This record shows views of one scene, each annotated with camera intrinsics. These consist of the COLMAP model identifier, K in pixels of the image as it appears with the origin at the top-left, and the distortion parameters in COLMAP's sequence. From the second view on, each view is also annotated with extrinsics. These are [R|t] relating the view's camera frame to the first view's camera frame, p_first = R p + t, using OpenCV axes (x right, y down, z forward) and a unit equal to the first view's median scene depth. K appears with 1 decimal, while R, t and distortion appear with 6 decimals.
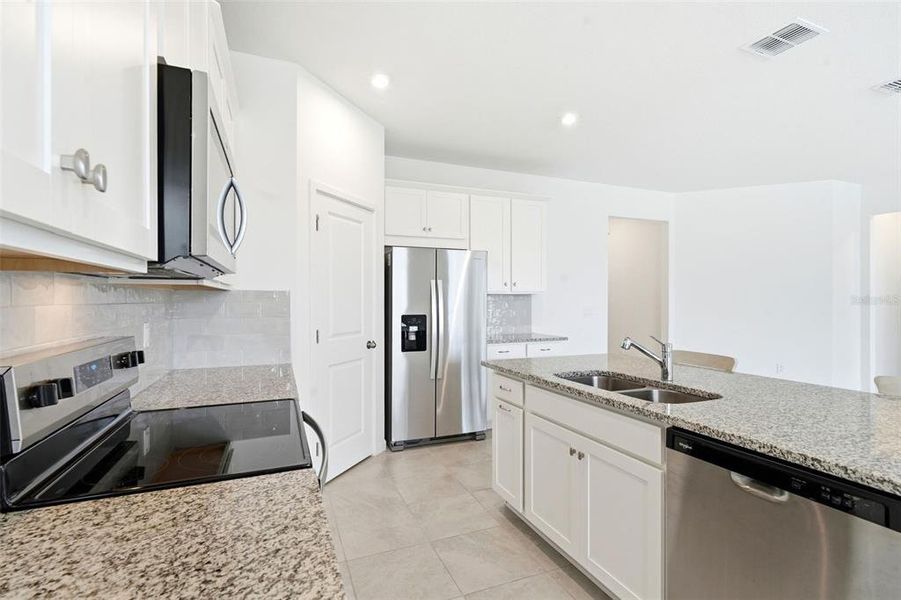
lens RADIAL K [[420.7, 0, 450.5], [0, 420.7, 300.0], [0, 0, 1]] dist [-0.002163, -0.000416]
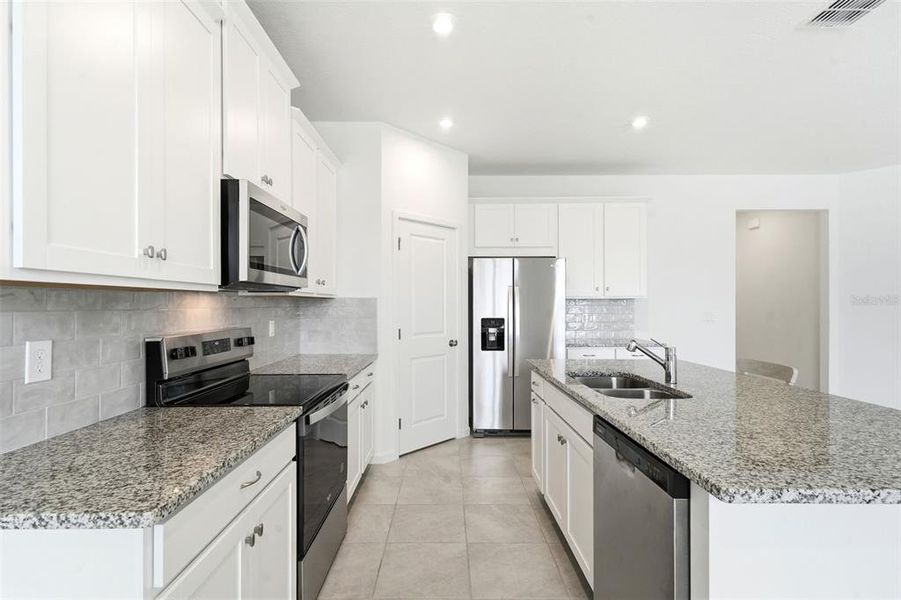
lens RADIAL K [[424.8, 0, 450.7], [0, 424.8, 304.8], [0, 0, 1]] dist [-0.000384, -0.000433]
pose [[0.926983, -0.001448, -0.375101, 0.243664], [0.001676, 0.999999, 0.000282, -0.000438], [0.375100, -0.000890, 0.926984, -0.095468]]
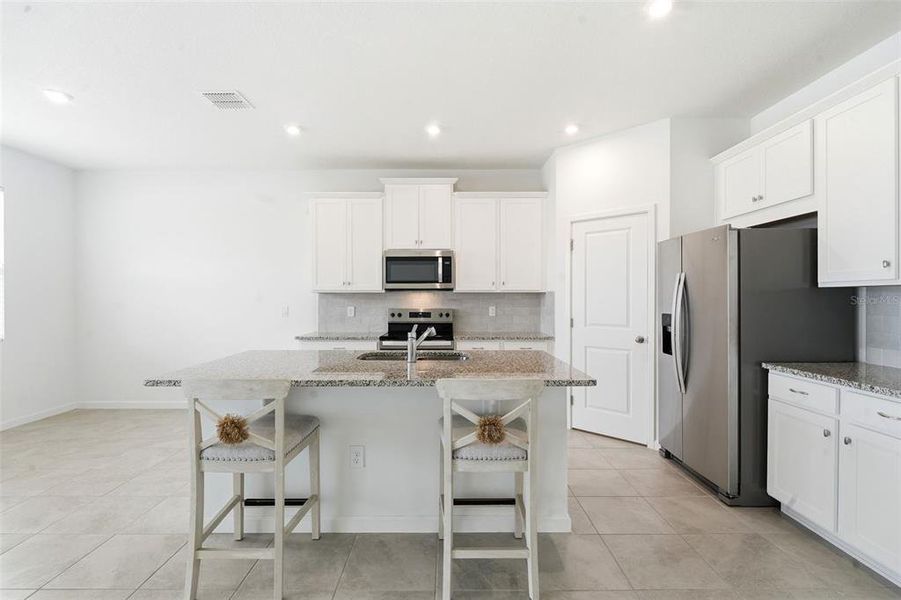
lens RADIAL K [[424.8, 0, 450.7], [0, 424.8, 304.8], [0, 0, 1]] dist [-0.000384, -0.000433]
pose [[-0.376139, 0.014628, -0.926448, 0.973950], [-0.001295, 0.999866, 0.016314, 0.001528], [0.926563, 0.007336, -0.376069, 0.945328]]
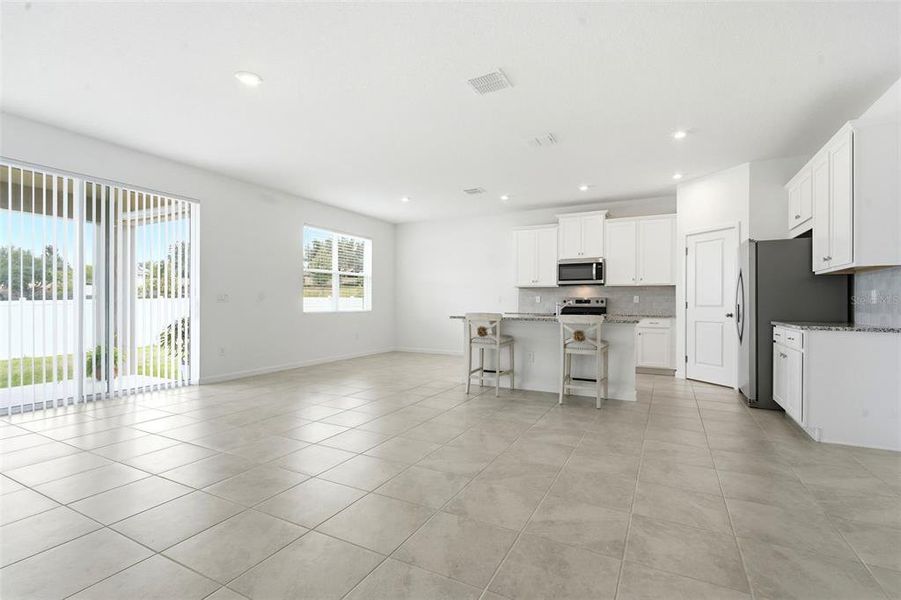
lens RADIAL K [[424.8, 0, 450.7], [0, 424.8, 304.8], [0, 0, 1]] dist [-0.000384, -0.000433]
pose [[-0.761996, 0.001117, -0.647581, 1.578080], [-0.004001, 0.999971, 0.006433, 0.062187], [0.647570, 0.007493, -0.761969, 1.502314]]
